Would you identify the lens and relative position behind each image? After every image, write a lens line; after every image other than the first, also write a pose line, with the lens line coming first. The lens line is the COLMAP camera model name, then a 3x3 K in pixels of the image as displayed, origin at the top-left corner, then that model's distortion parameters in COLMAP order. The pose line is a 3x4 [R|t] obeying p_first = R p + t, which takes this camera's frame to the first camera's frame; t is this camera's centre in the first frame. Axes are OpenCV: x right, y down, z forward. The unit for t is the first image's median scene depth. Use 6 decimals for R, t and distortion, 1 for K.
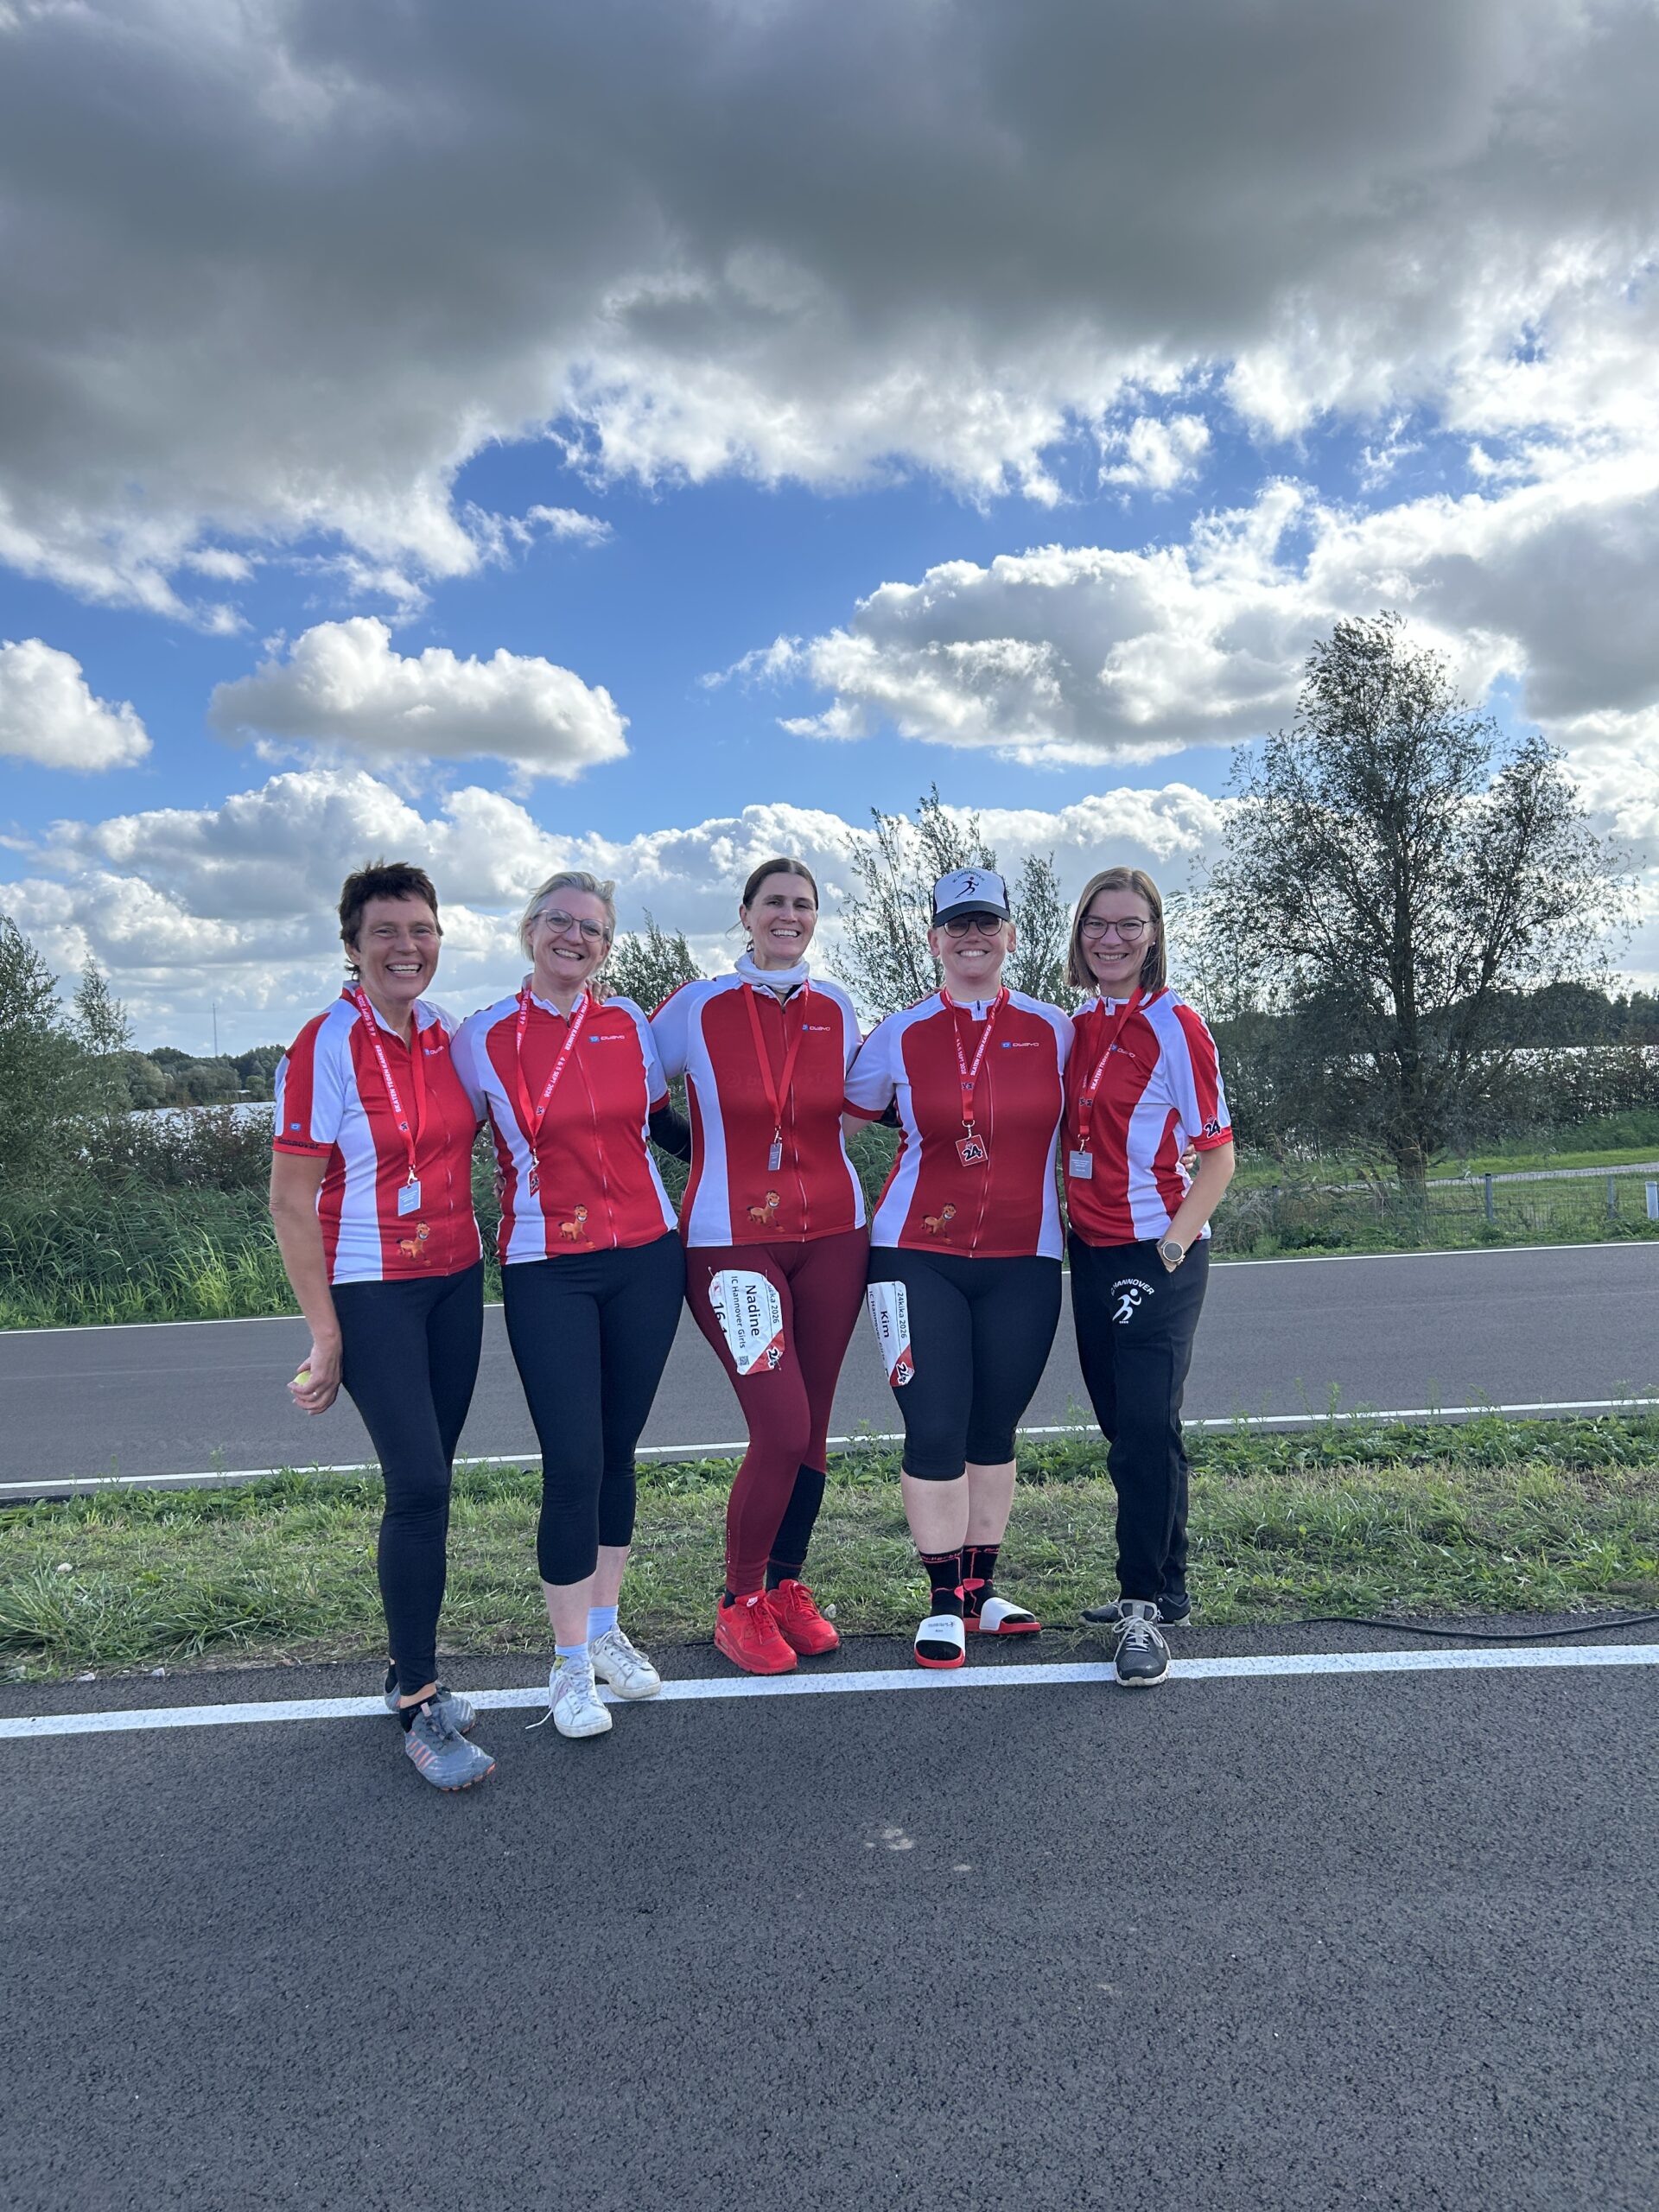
lens RADIAL K [[1670.3, 0, 811.8], [0, 1670.3, 1110.7], [0, 0, 1]] dist [-0.009126, -0.011689]
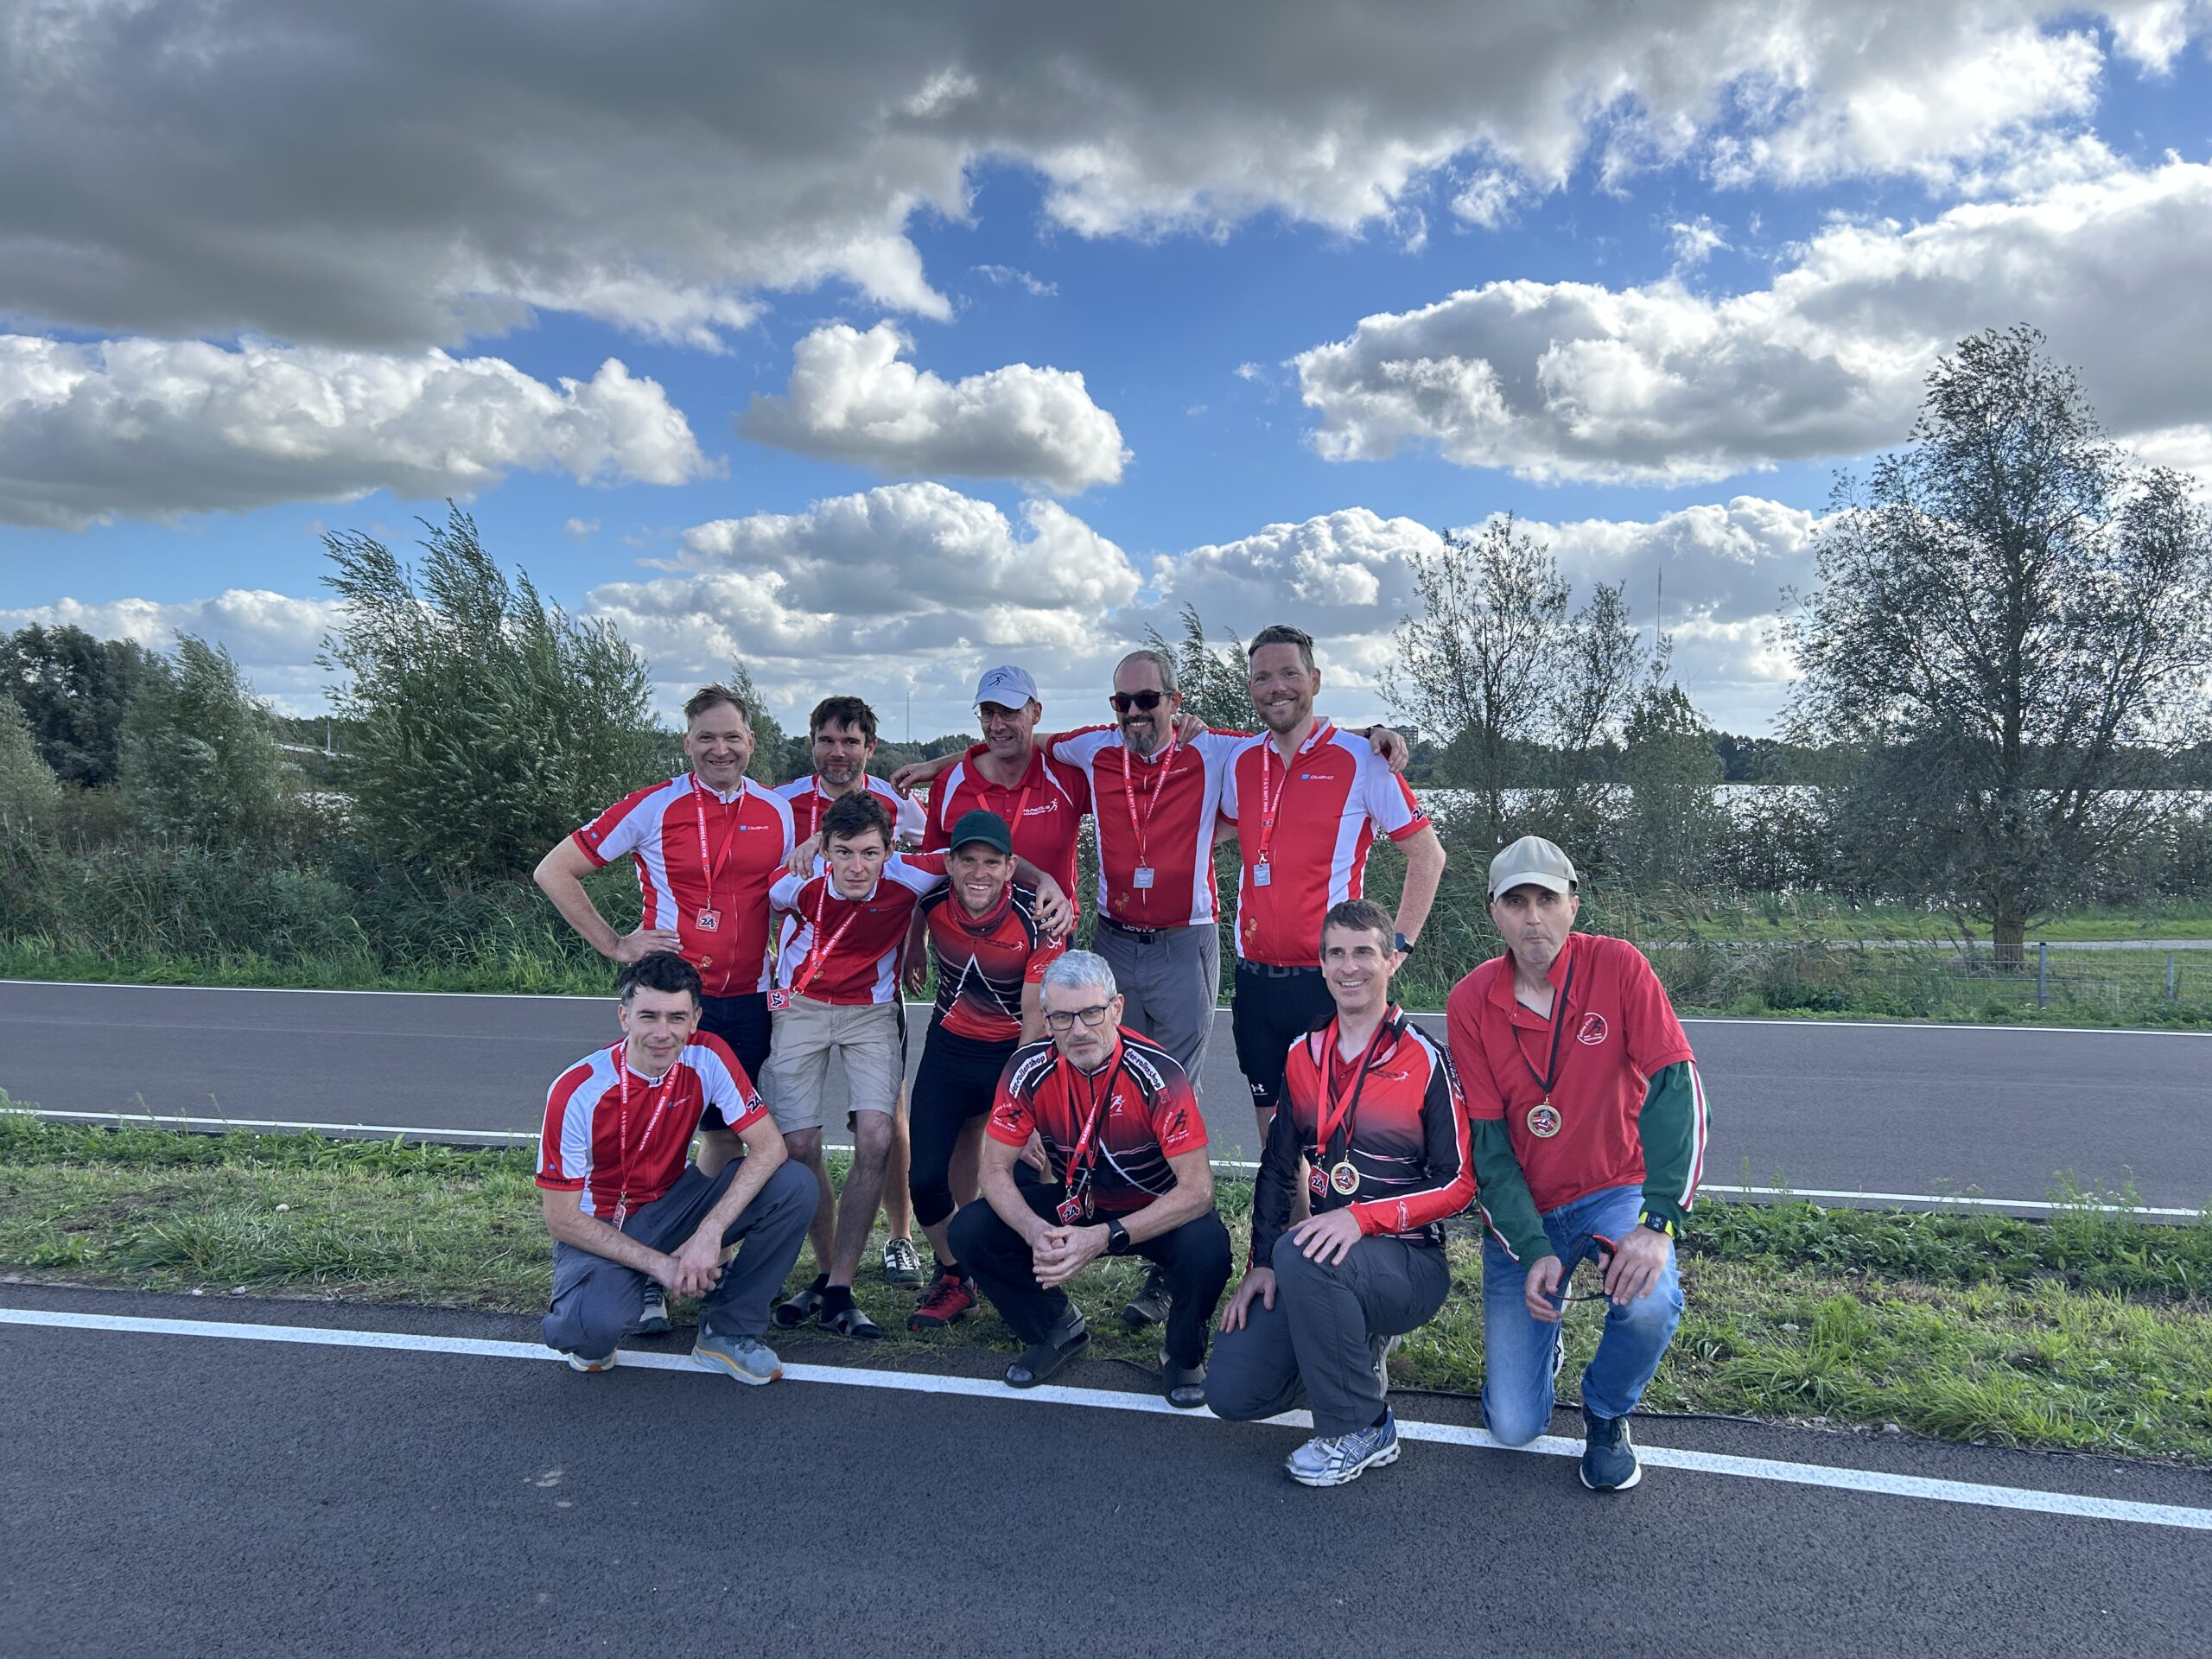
lens RADIAL K [[1670.3, 0, 1061.6], [0, 1670.3, 842.7], [0, 0, 1]] dist [-0.009126, -0.011689]
pose [[0.976524, 0.049182, -0.209718, 0.143746], [-0.046691, 0.998768, 0.016818, -0.016580], [0.210287, -0.006631, 0.977617, -0.029032]]
